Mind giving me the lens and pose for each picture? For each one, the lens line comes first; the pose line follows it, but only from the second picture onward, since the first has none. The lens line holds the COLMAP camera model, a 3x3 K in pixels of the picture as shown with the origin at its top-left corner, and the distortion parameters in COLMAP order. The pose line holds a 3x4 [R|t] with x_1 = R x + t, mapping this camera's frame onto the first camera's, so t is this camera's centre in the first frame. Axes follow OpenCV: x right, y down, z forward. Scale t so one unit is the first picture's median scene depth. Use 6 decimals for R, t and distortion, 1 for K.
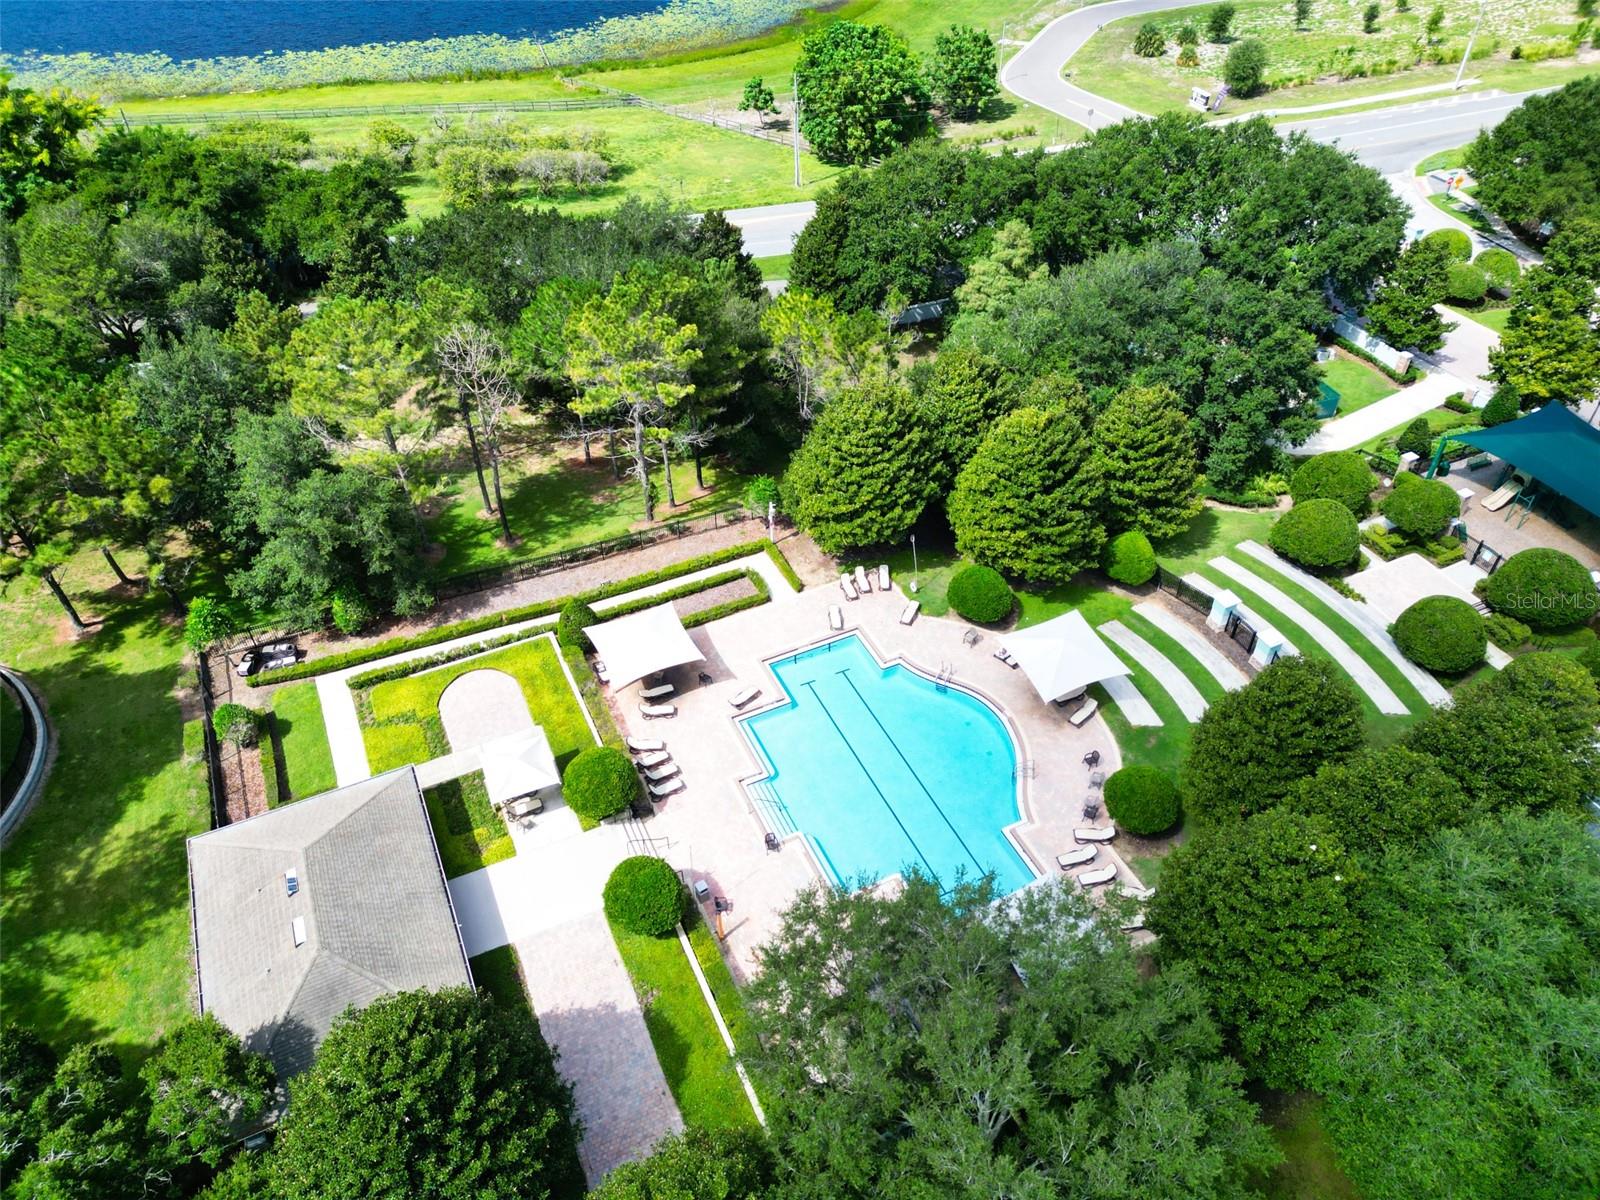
lens RADIAL K [[1115.7, 0, 797.9], [0, 1115.7, 597.0], [0, 0, 1]] dist [0.075521, -0.067422]
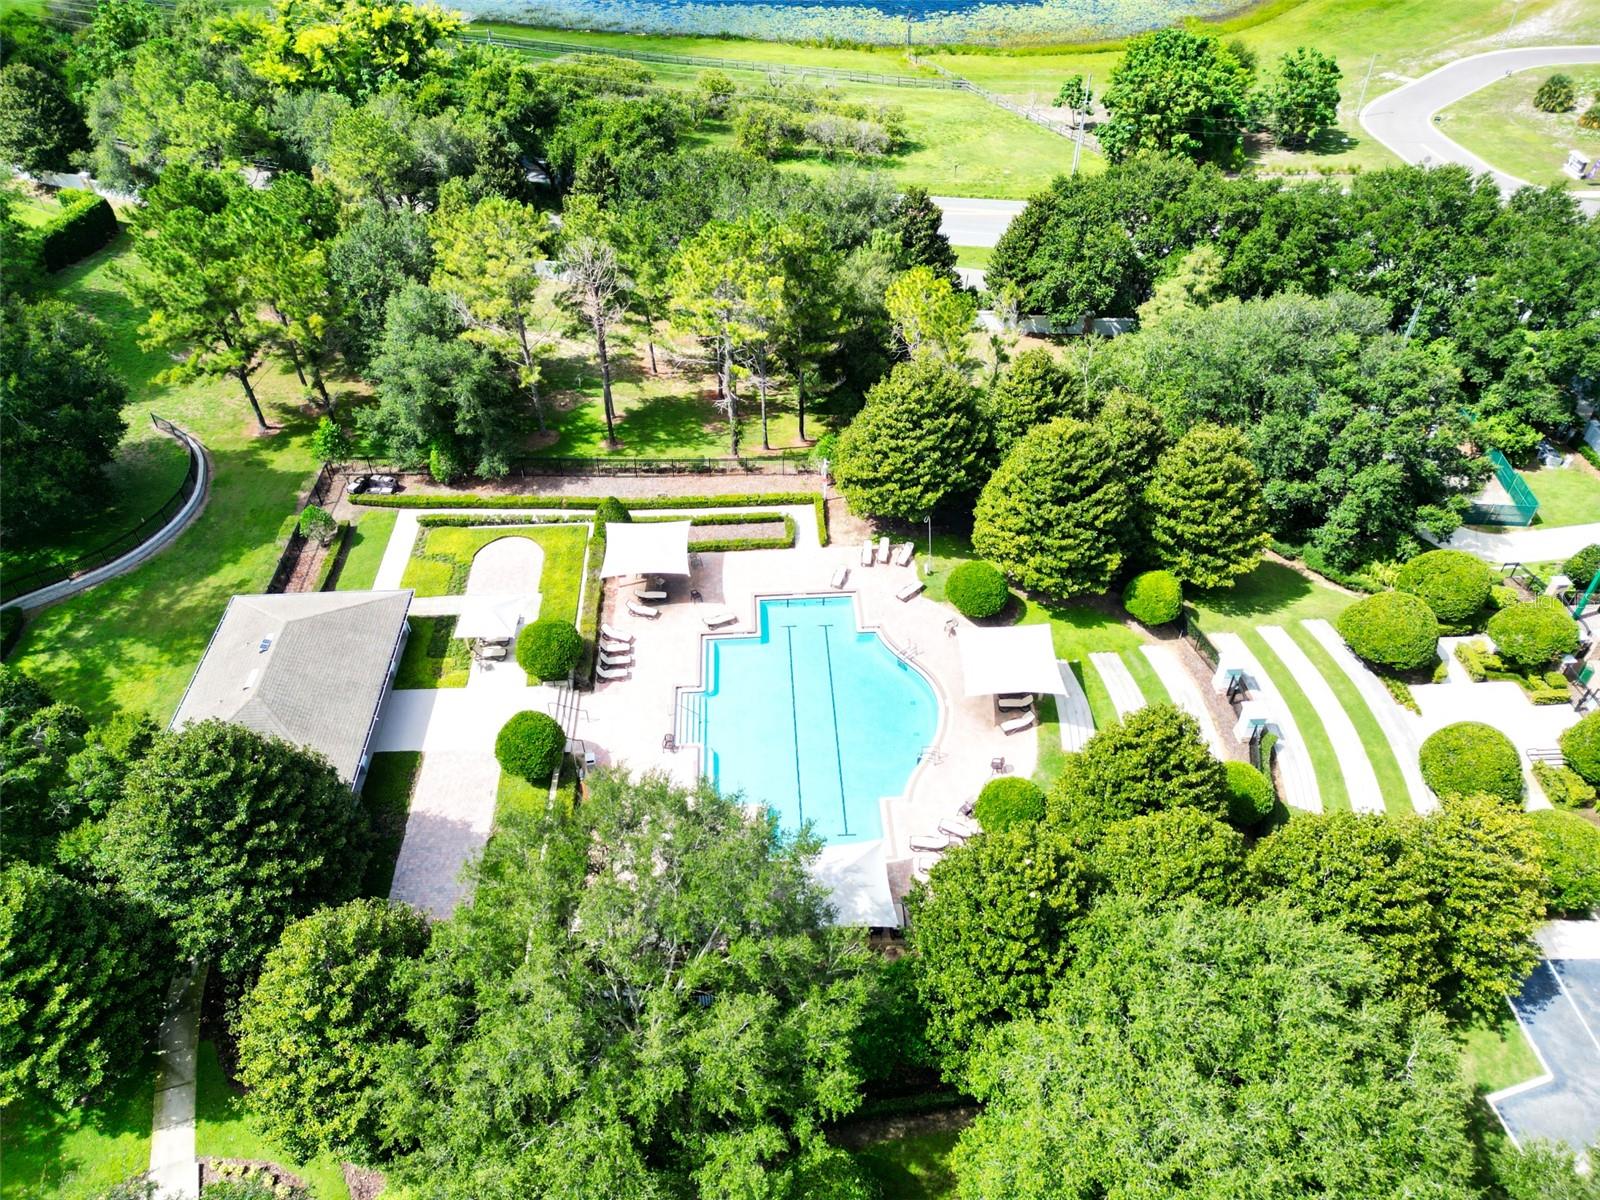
lens RADIAL K [[1115.7, 0, 797.9], [0, 1115.7, 597.0], [0, 0, 1]] dist [0.075521, -0.067422]
pose [[0.926062, 0.257895, -0.275499, 0.286566], [-0.256303, 0.965665, 0.042421, 0.003008], [0.276980, 0.031326, 0.960365, -0.011967]]
